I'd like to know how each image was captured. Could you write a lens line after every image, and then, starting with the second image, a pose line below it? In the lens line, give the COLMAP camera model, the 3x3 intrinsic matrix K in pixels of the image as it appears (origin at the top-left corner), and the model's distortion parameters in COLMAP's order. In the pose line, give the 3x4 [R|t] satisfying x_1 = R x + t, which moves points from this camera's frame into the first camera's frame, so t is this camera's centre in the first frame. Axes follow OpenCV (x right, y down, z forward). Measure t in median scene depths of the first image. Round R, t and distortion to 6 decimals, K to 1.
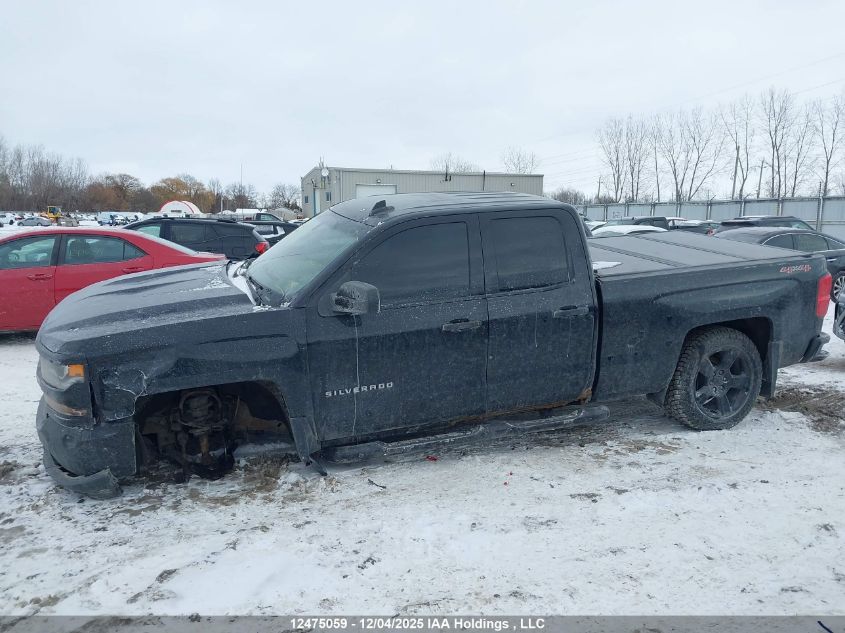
lens RADIAL K [[705.7, 0, 427.0], [0, 705.7, 315.4], [0, 0, 1]] dist [0.048073, -0.085074]
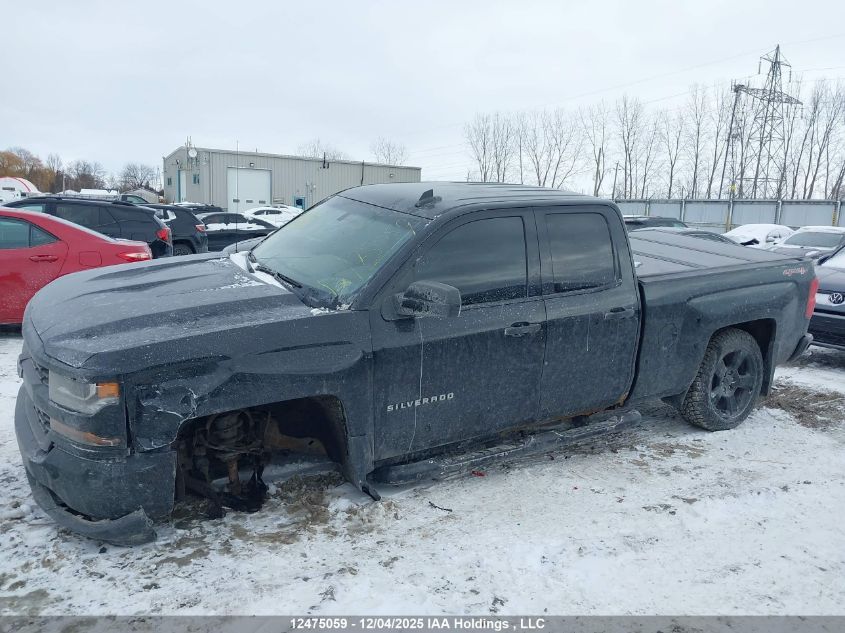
lens RADIAL K [[705.7, 0, 427.0], [0, 705.7, 315.4], [0, 0, 1]] dist [0.048073, -0.085074]
pose [[0.977271, 0.001537, 0.211988, -0.260606], [-0.004387, 0.999906, 0.012972, -0.014983], [-0.211948, -0.013607, 0.977186, 0.120644]]
